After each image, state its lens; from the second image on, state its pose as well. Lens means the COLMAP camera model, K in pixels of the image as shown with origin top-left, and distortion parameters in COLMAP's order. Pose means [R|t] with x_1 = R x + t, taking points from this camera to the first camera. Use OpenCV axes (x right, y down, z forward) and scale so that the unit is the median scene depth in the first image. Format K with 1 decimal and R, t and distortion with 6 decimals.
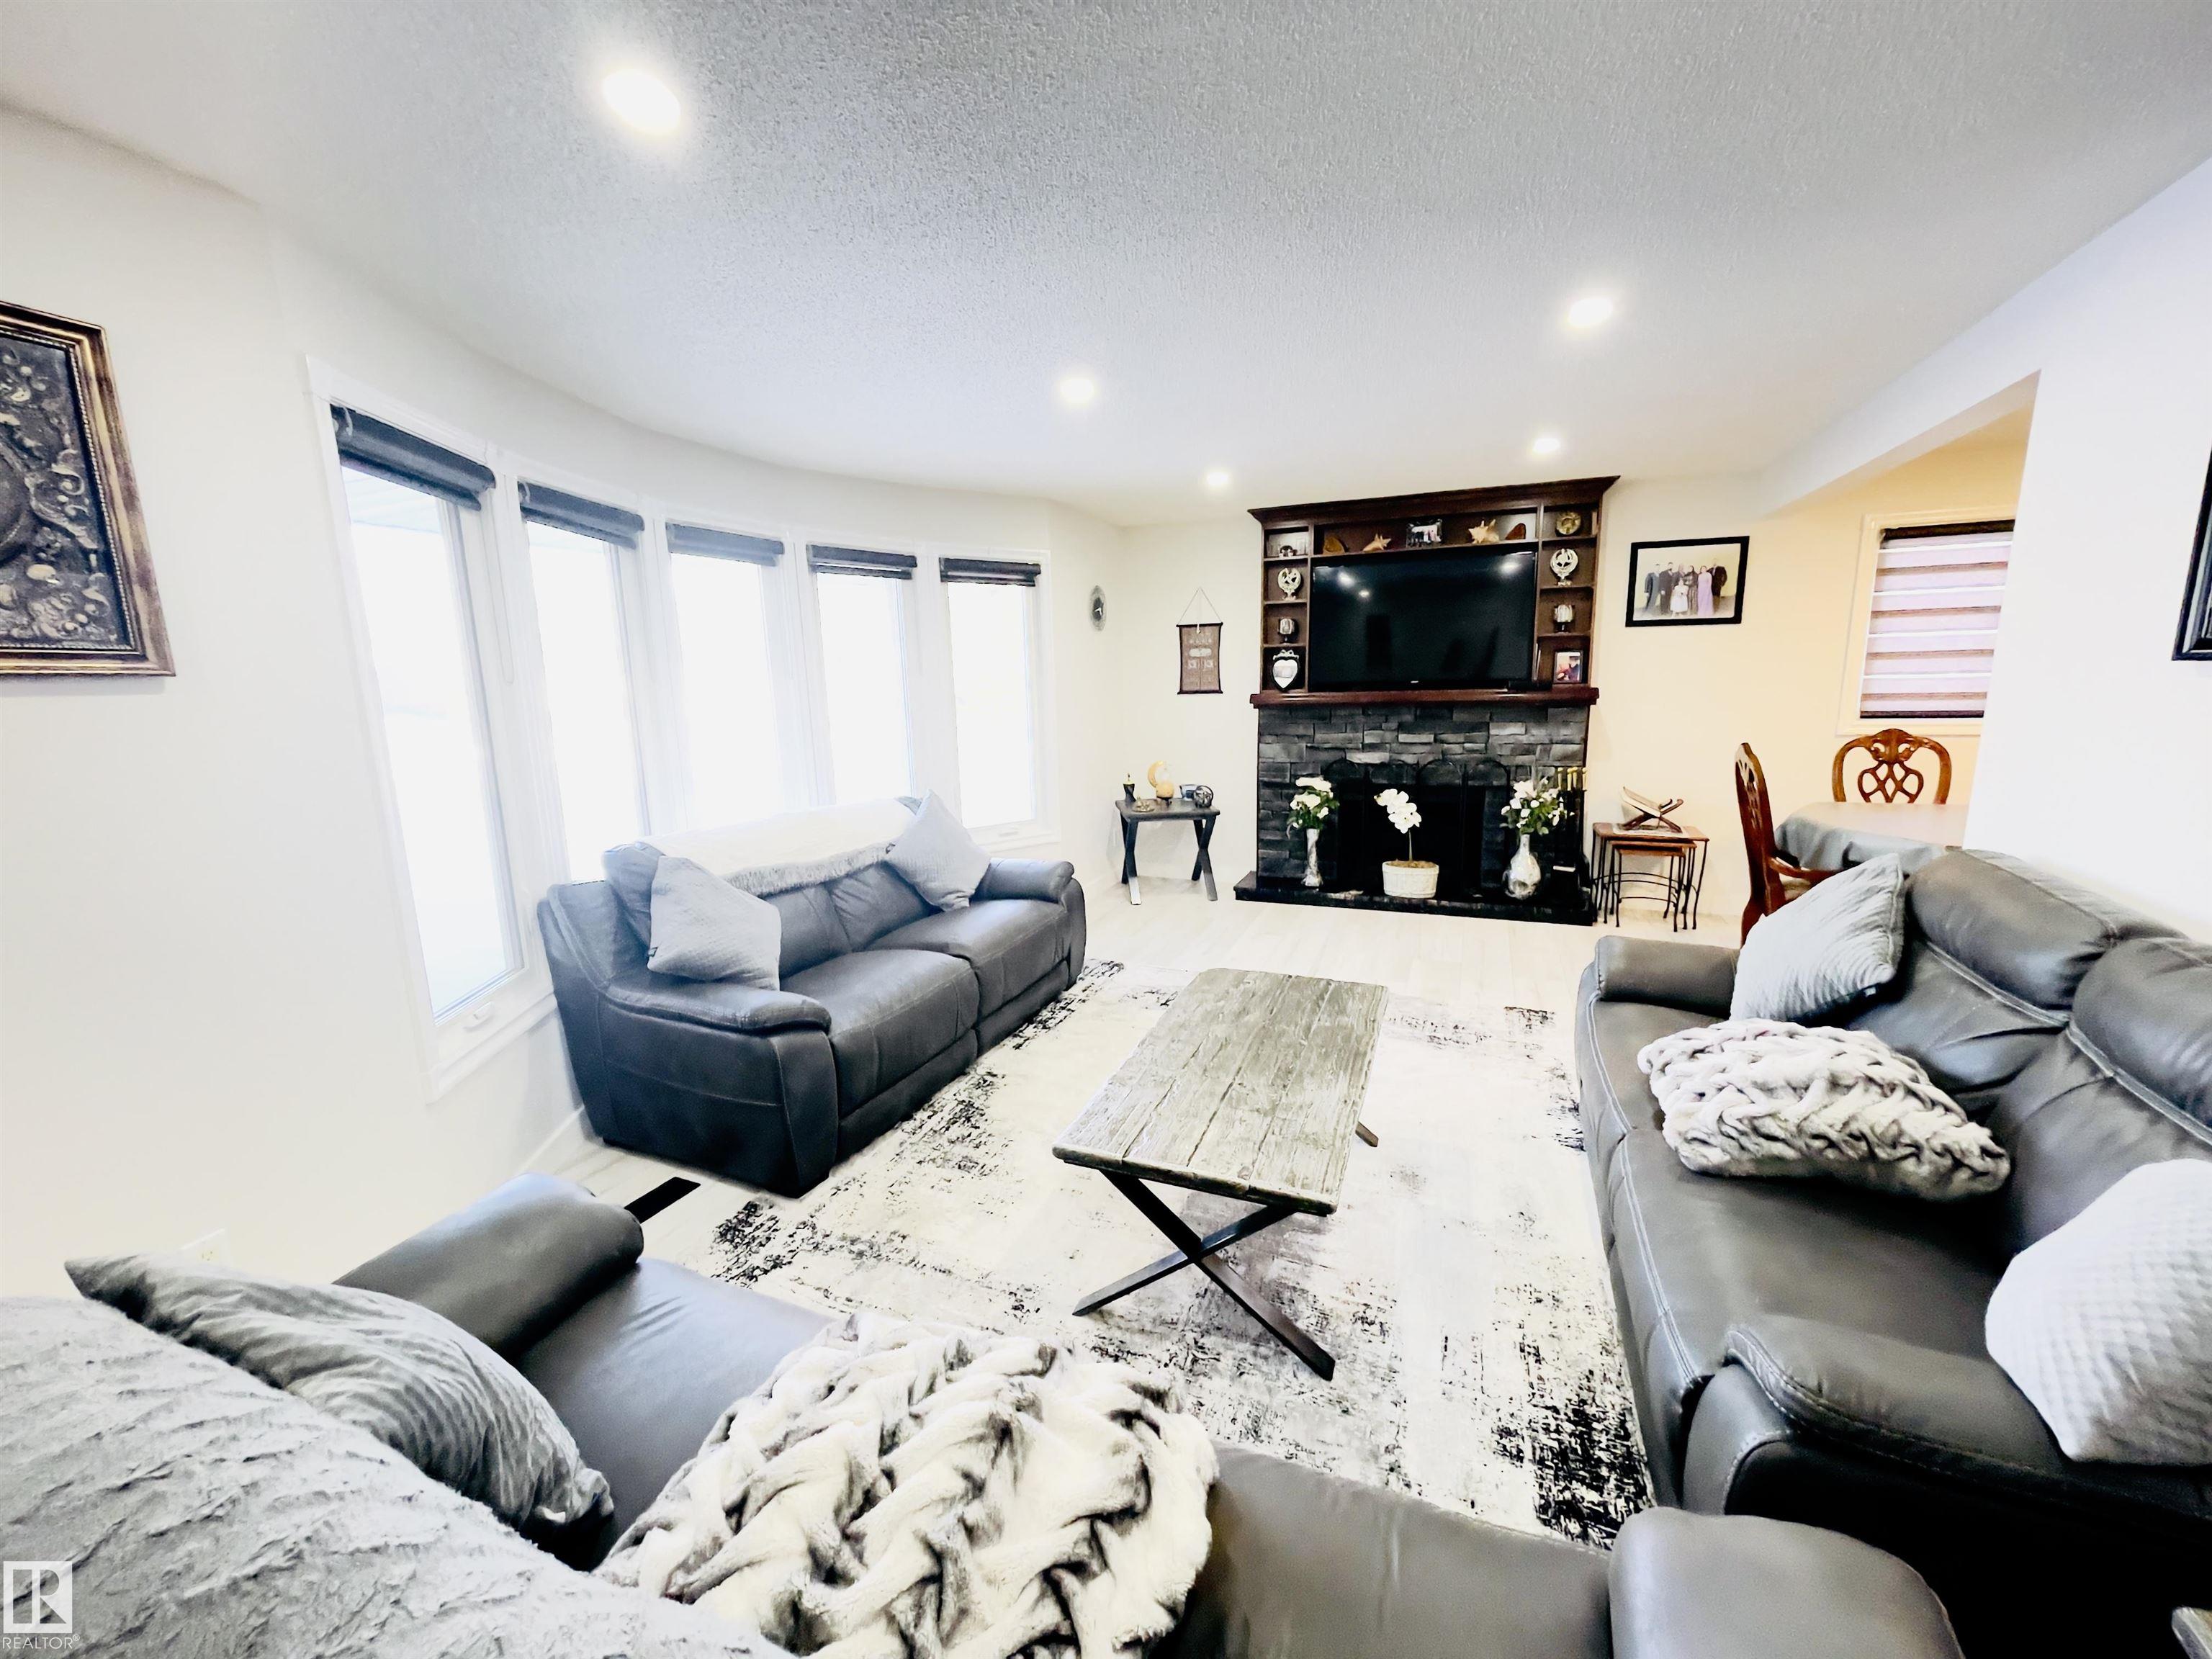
lens RADIAL K [[900.9, 0, 1111.4], [0, 900.9, 835.2], [0, 0, 1]] dist [0.028848, -0.013420]
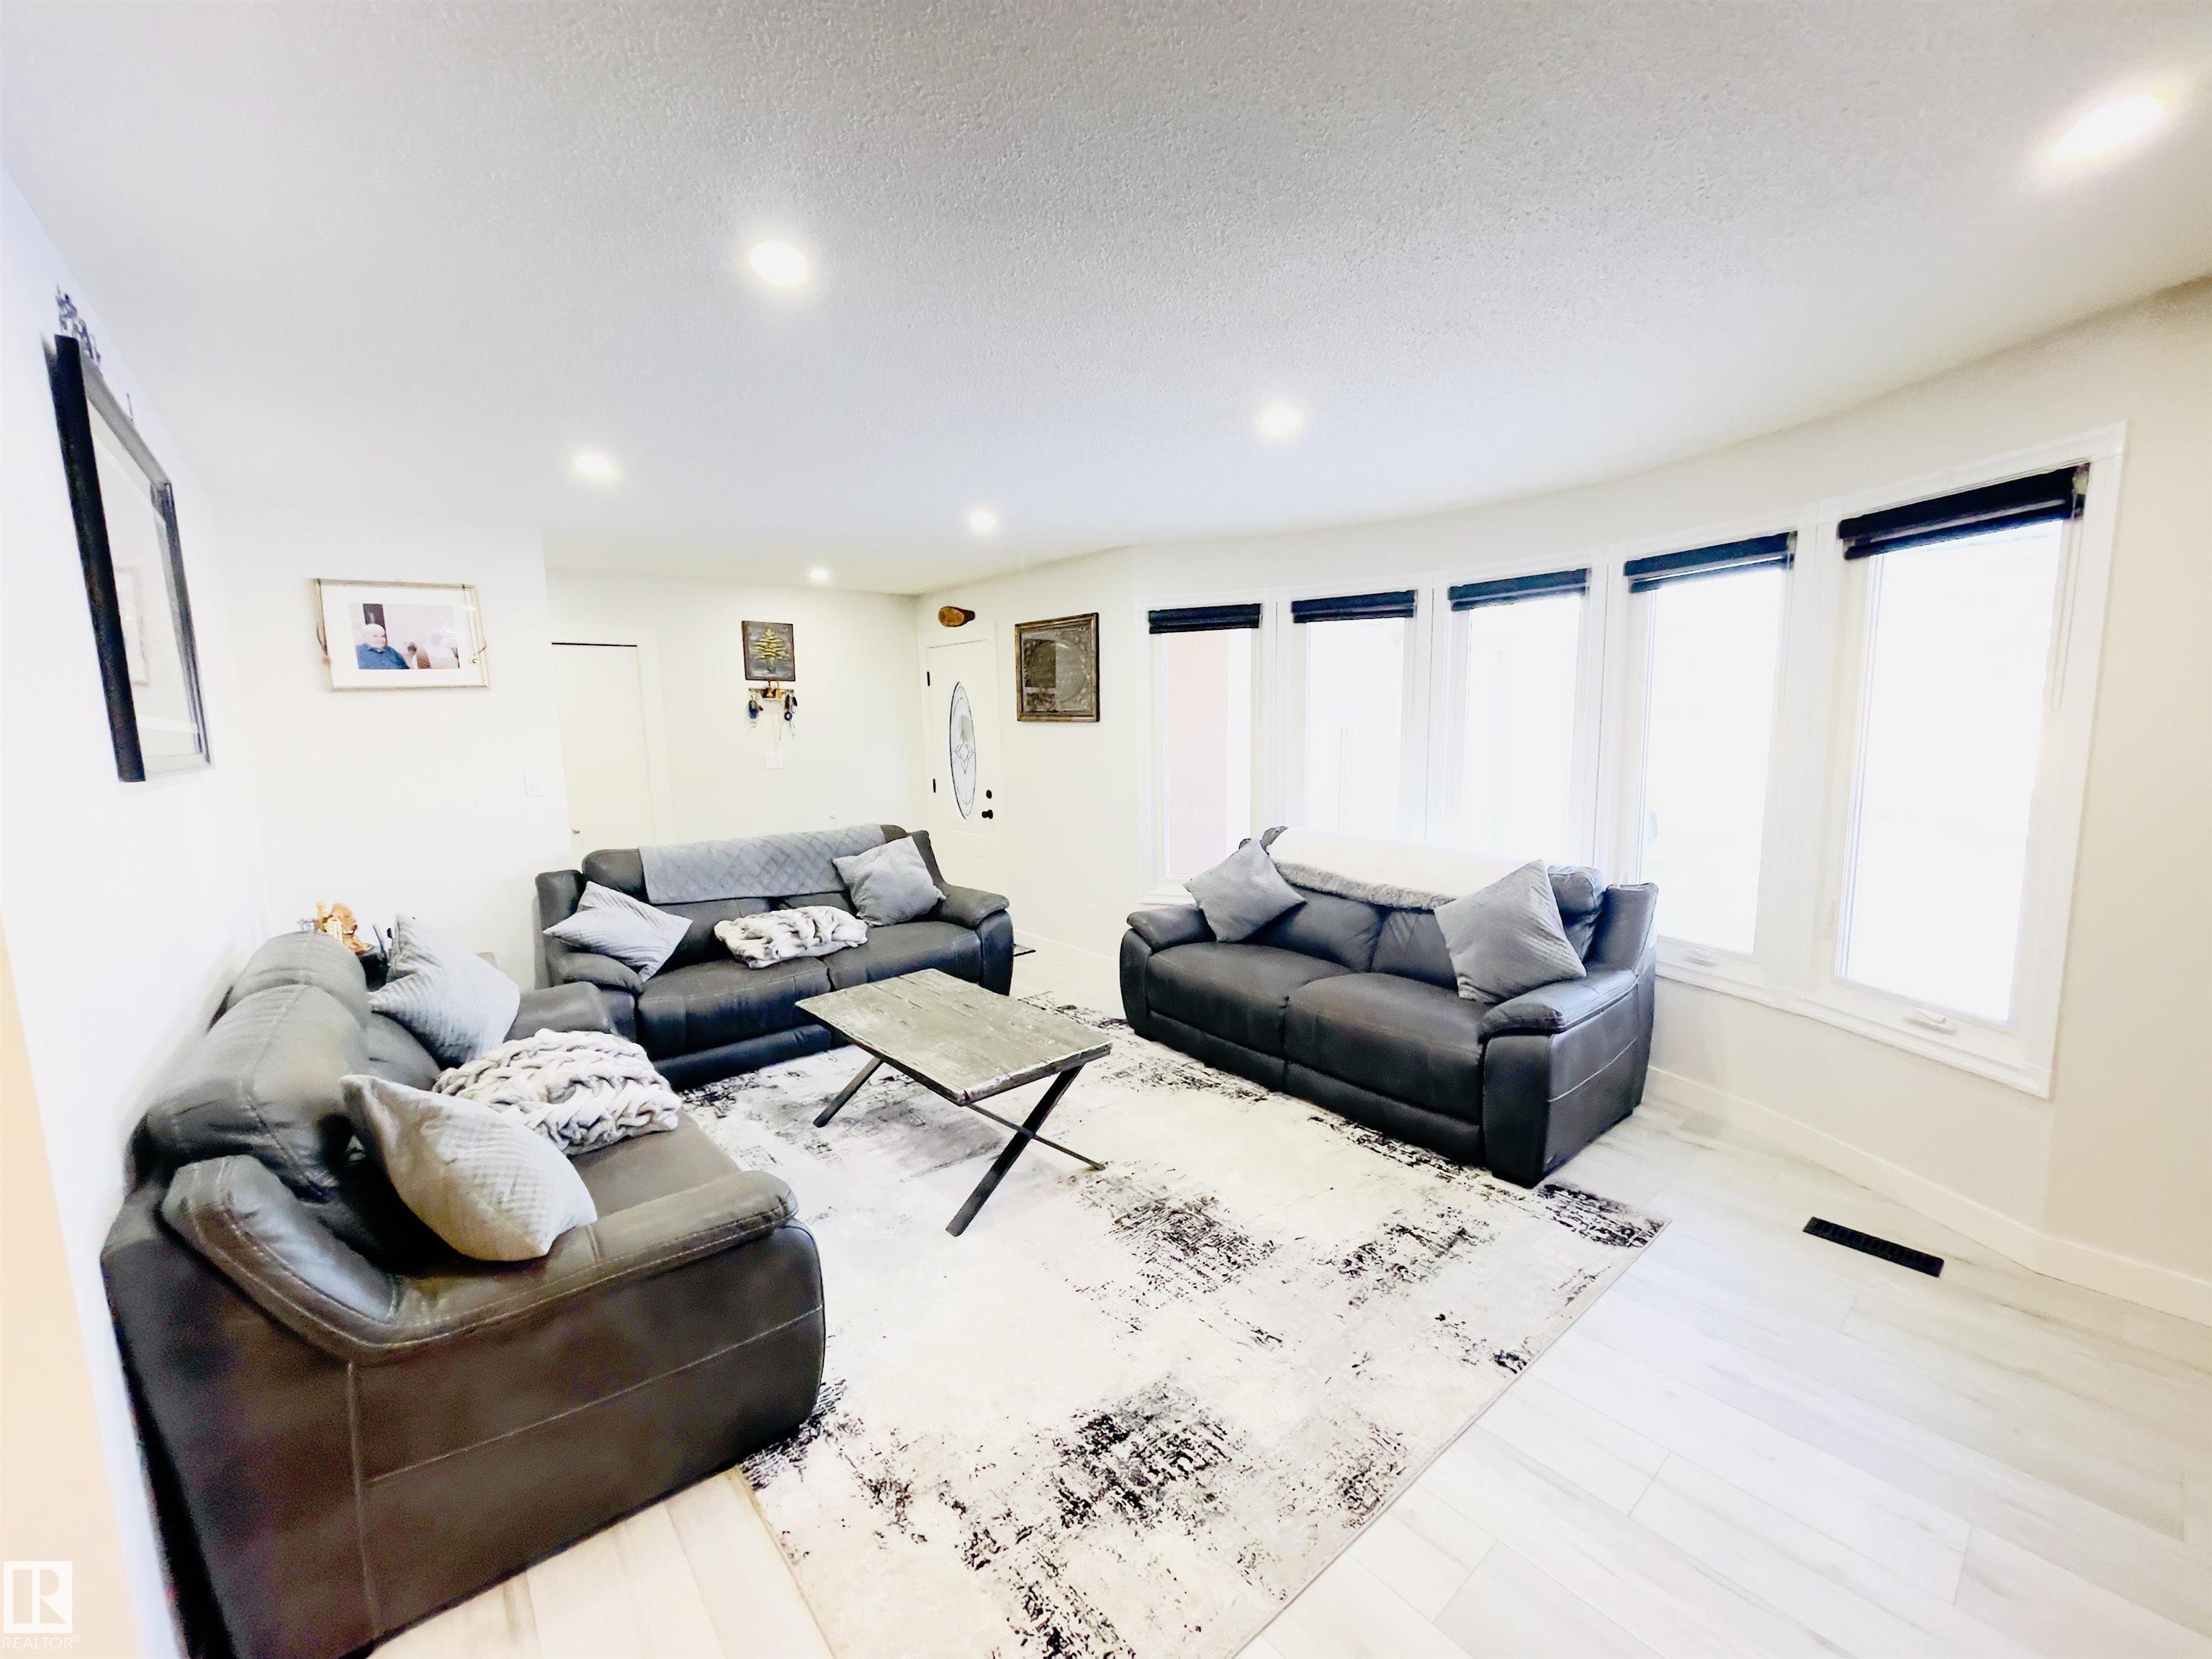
lens RADIAL K [[900.9, 0, 1111.4], [0, 900.9, 835.2], [0, 0, 1]] dist [0.028848, -0.013420]
pose [[-0.477170, 0.146208, -0.866563, 0.533634], [-0.122594, 0.965347, 0.230381, -0.167268], [0.870218, 0.216166, -0.442711, 0.807103]]
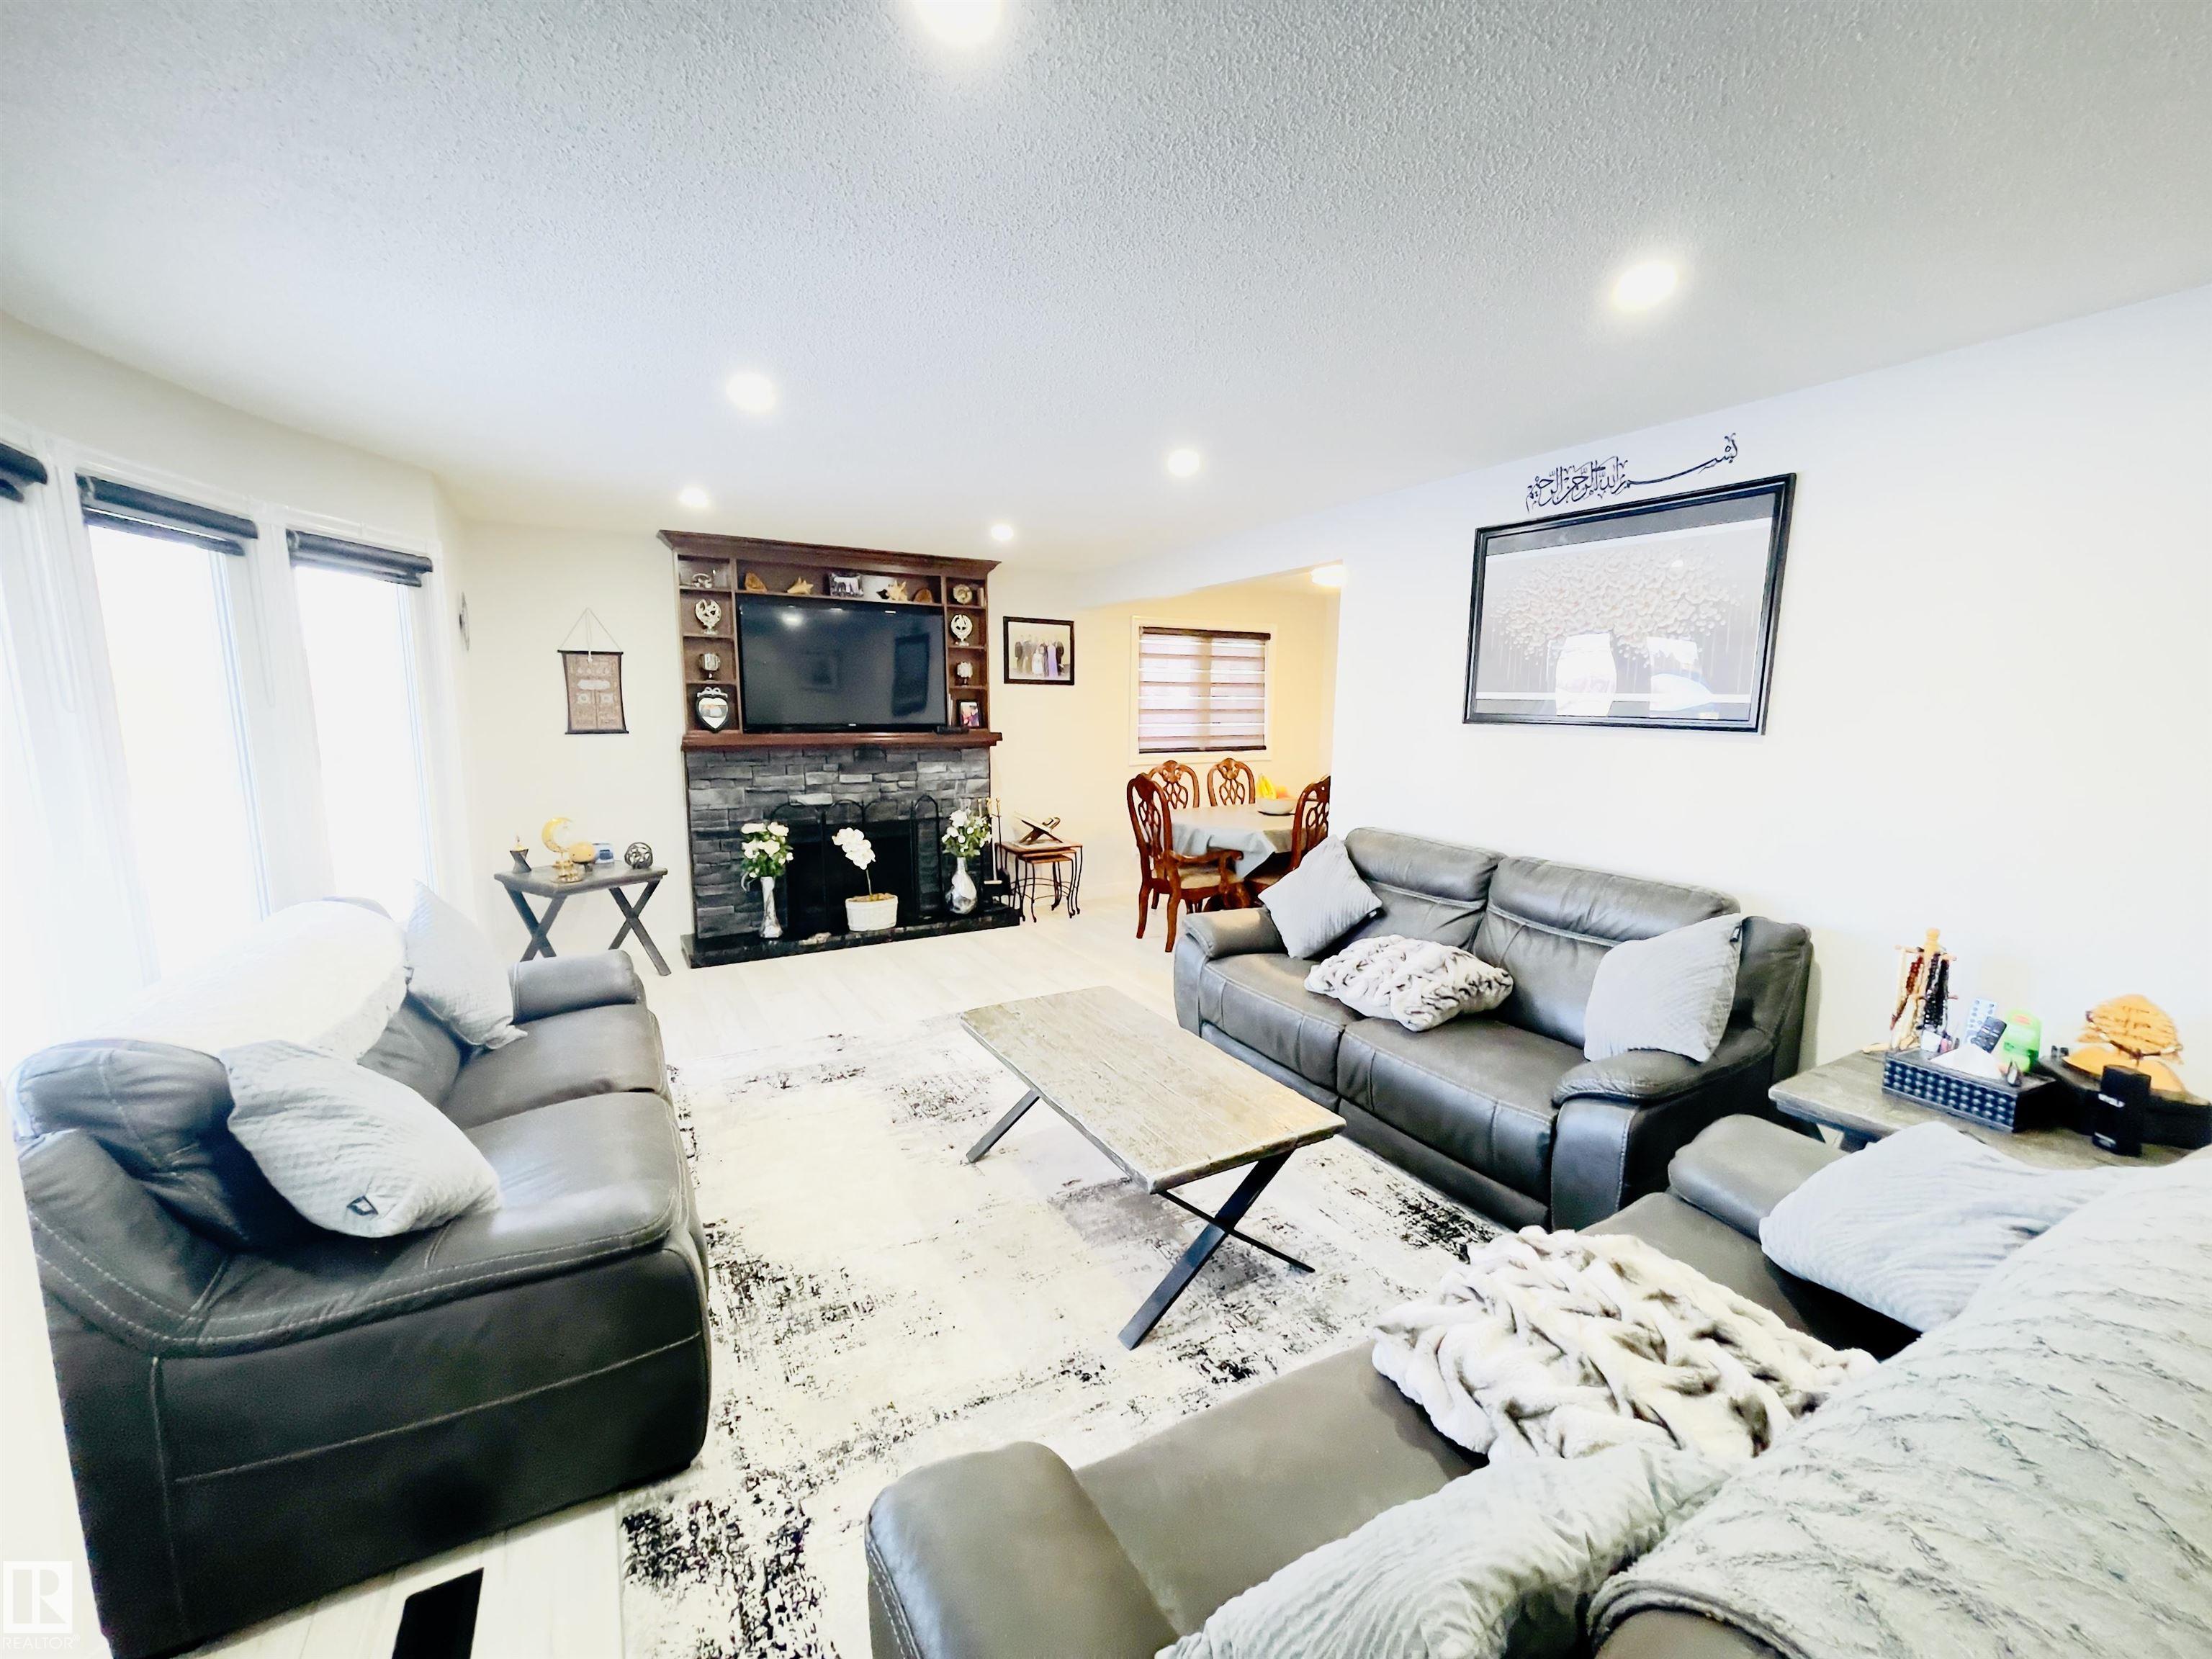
lens RADIAL K [[900.9, 0, 1111.4], [0, 900.9, 835.2], [0, 0, 1]] dist [0.028848, -0.013420]
pose [[0.611021, -0.086238, 0.786903, -0.327572], [0.118771, 0.992783, 0.016577, -0.025515], [-0.782654, 0.083332, 0.616854, 0.139623]]
